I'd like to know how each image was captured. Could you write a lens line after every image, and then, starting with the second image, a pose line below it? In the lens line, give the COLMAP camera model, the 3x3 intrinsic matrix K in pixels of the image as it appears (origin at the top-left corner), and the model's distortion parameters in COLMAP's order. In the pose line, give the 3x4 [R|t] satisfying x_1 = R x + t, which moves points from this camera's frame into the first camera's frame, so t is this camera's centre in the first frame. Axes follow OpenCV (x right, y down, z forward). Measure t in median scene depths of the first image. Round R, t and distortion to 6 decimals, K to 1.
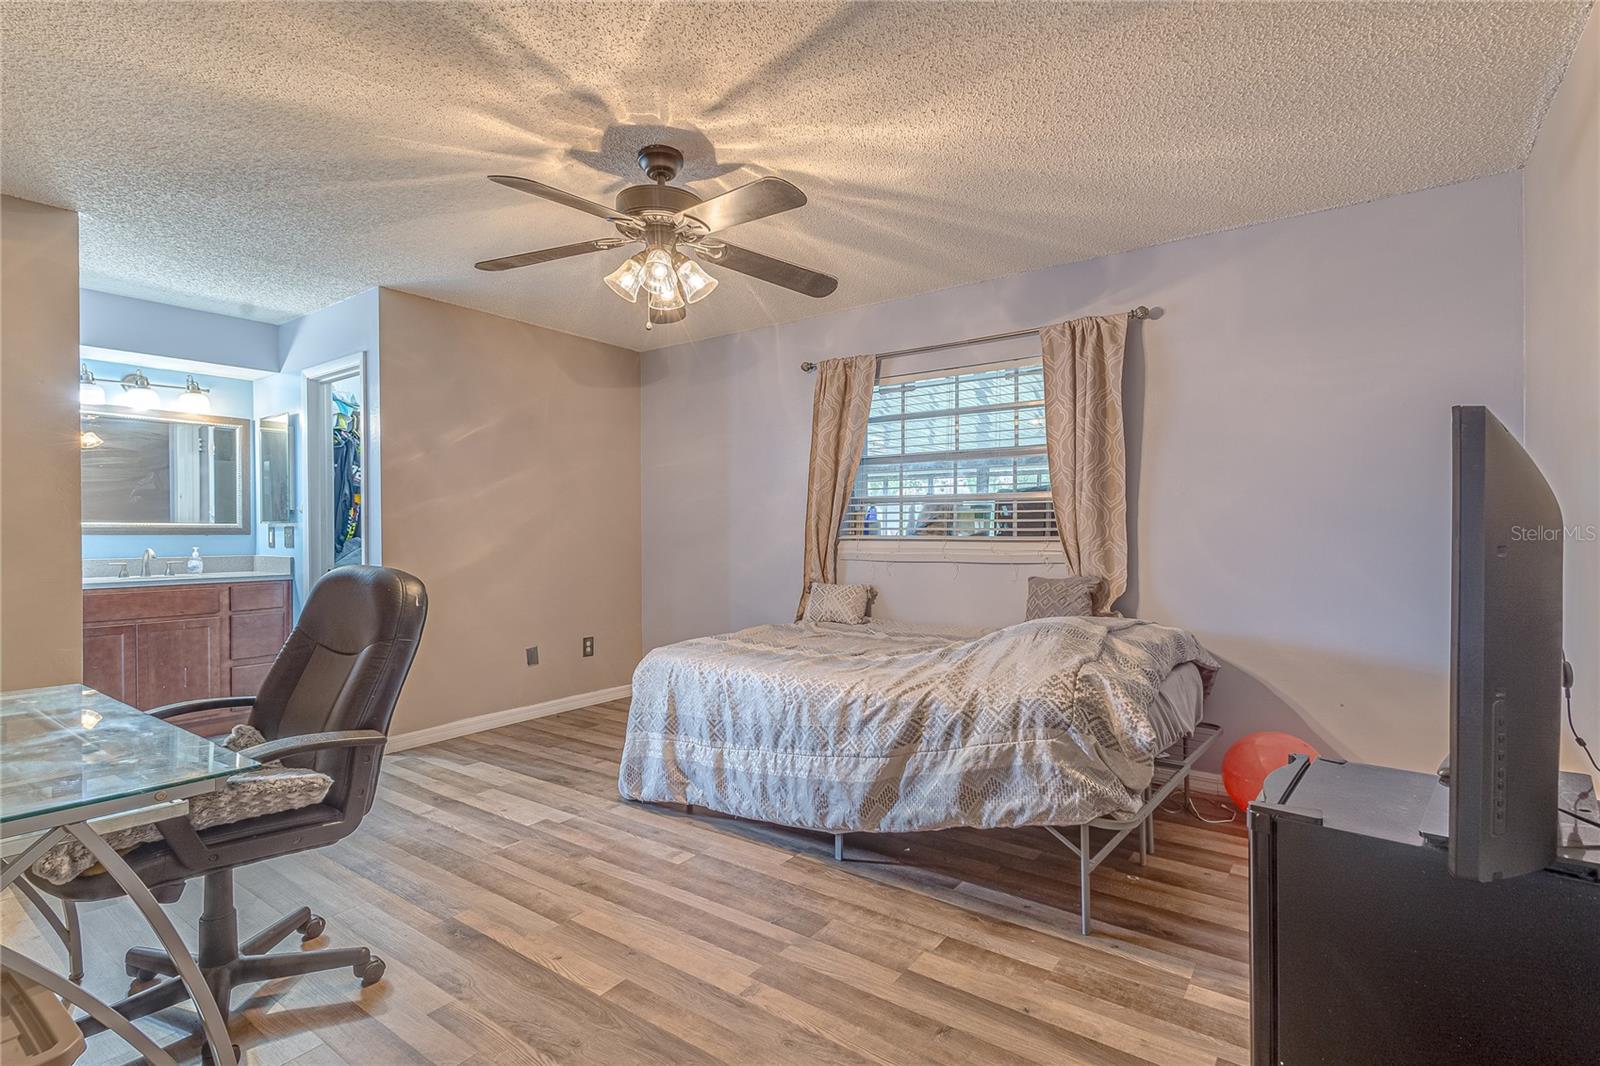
lens RADIAL K [[706.0, 0, 800.4], [0, 706.0, 534.3], [0, 0, 1]] dist [0.001395, 0.000125]
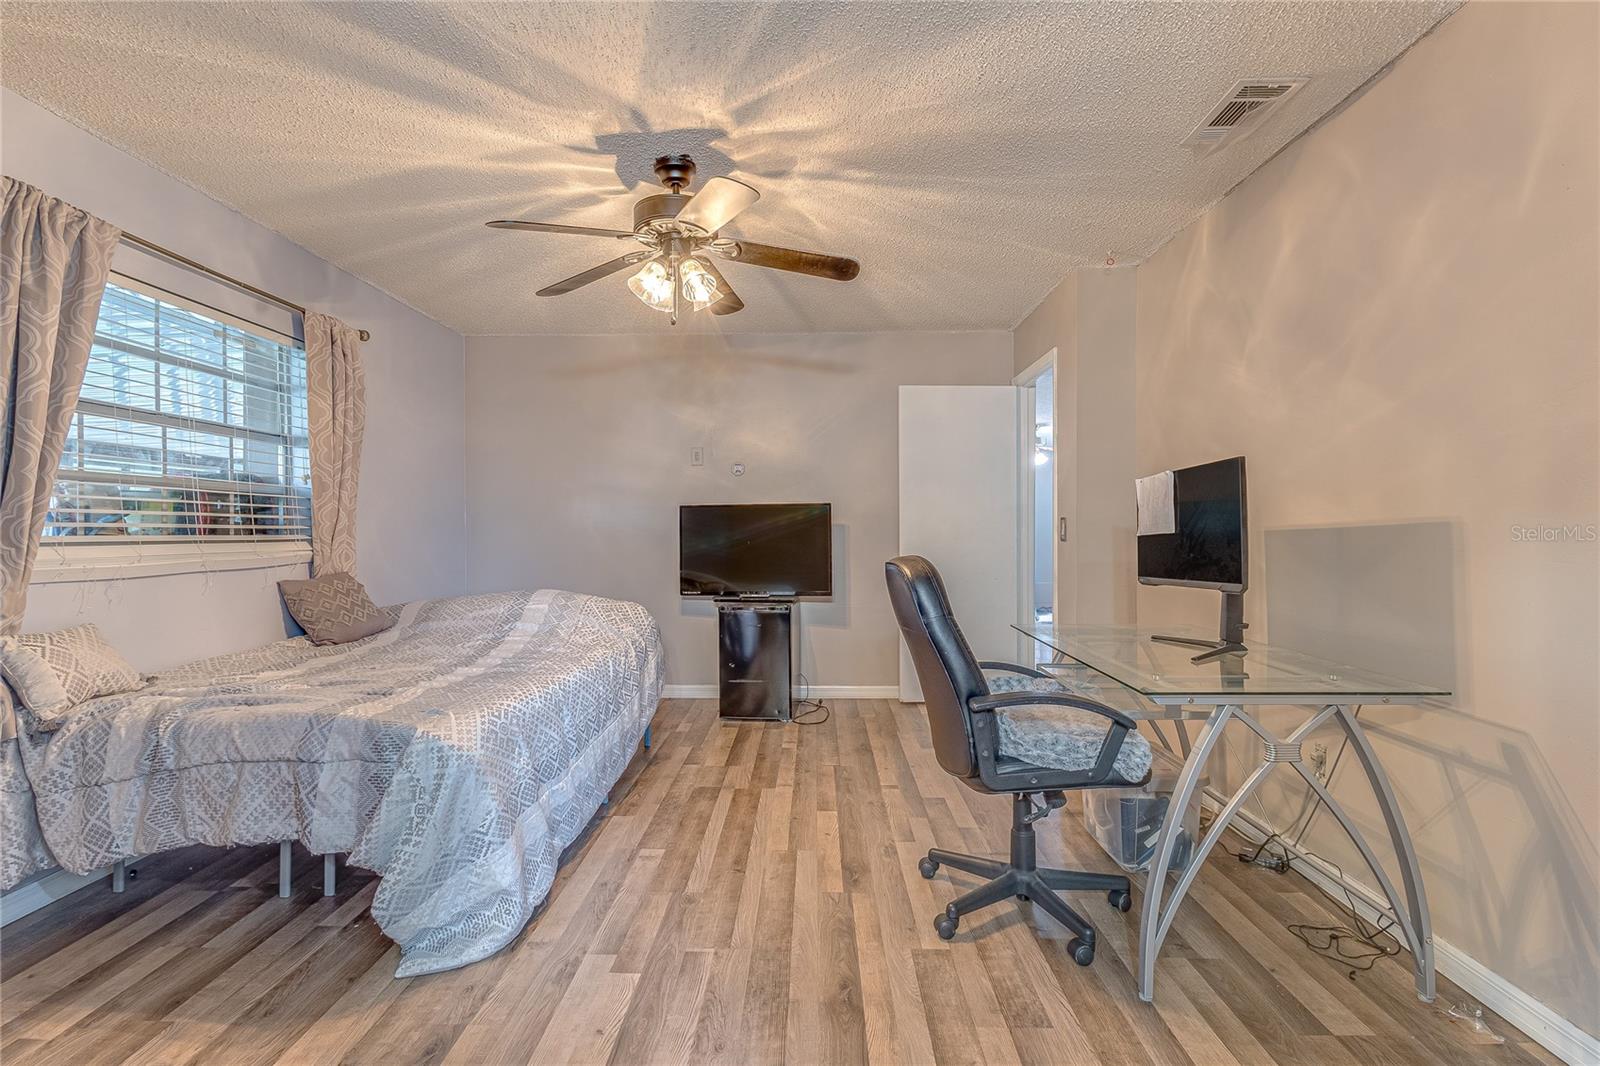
lens RADIAL K [[706.0, 0, 799.7], [0, 706.0, 531.6], [0, 0, 1]] dist [0.001395, 0.000125]
pose [[-0.531270, -0.004394, 0.847191, -1.254528], [0.002335, 0.999975, 0.006651, -0.009072], [-0.847200, 0.005512, -0.531246, 1.495388]]
